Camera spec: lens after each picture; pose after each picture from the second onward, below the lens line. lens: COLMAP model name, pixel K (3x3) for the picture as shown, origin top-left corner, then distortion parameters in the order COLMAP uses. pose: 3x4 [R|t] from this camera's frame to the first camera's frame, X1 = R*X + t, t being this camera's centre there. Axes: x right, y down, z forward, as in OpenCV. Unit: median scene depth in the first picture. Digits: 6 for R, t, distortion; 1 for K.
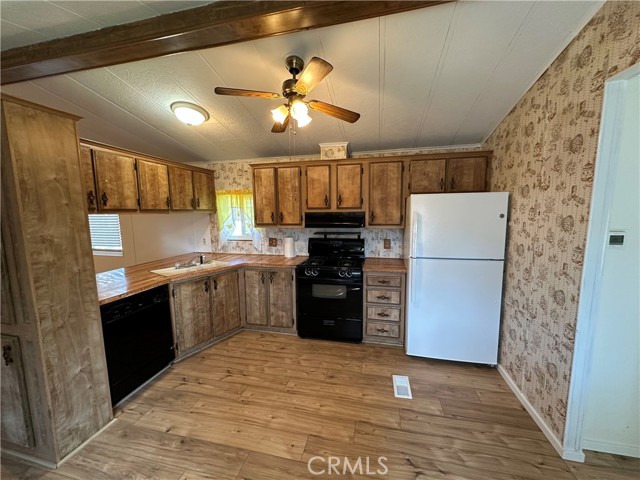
lens RADIAL K [[255.1, 0, 320.8], [0, 255.1, 240.6], [0, 0, 1]] dist [-0.005853, 0.000227]
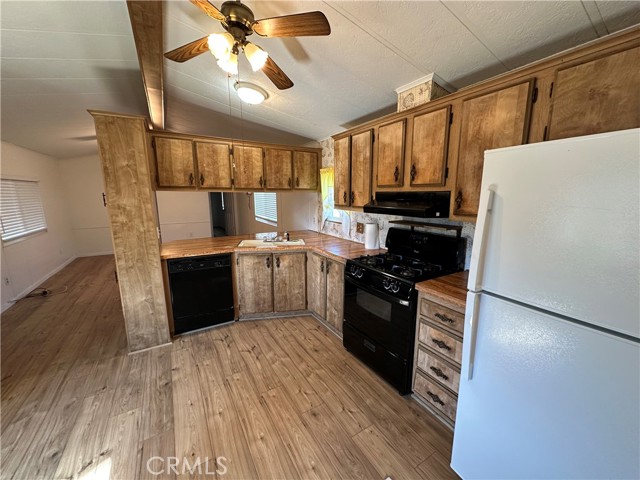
lens RADIAL K [[255.1, 0, 320.8], [0, 255.1, 240.6], [0, 0, 1]] dist [-0.005853, 0.000227]
pose [[0.693340, 0.140890, -0.706703, 0.404788], [-0.092261, 0.989985, 0.106850, -0.038059], [0.714680, -0.008882, 0.699395, 0.397499]]
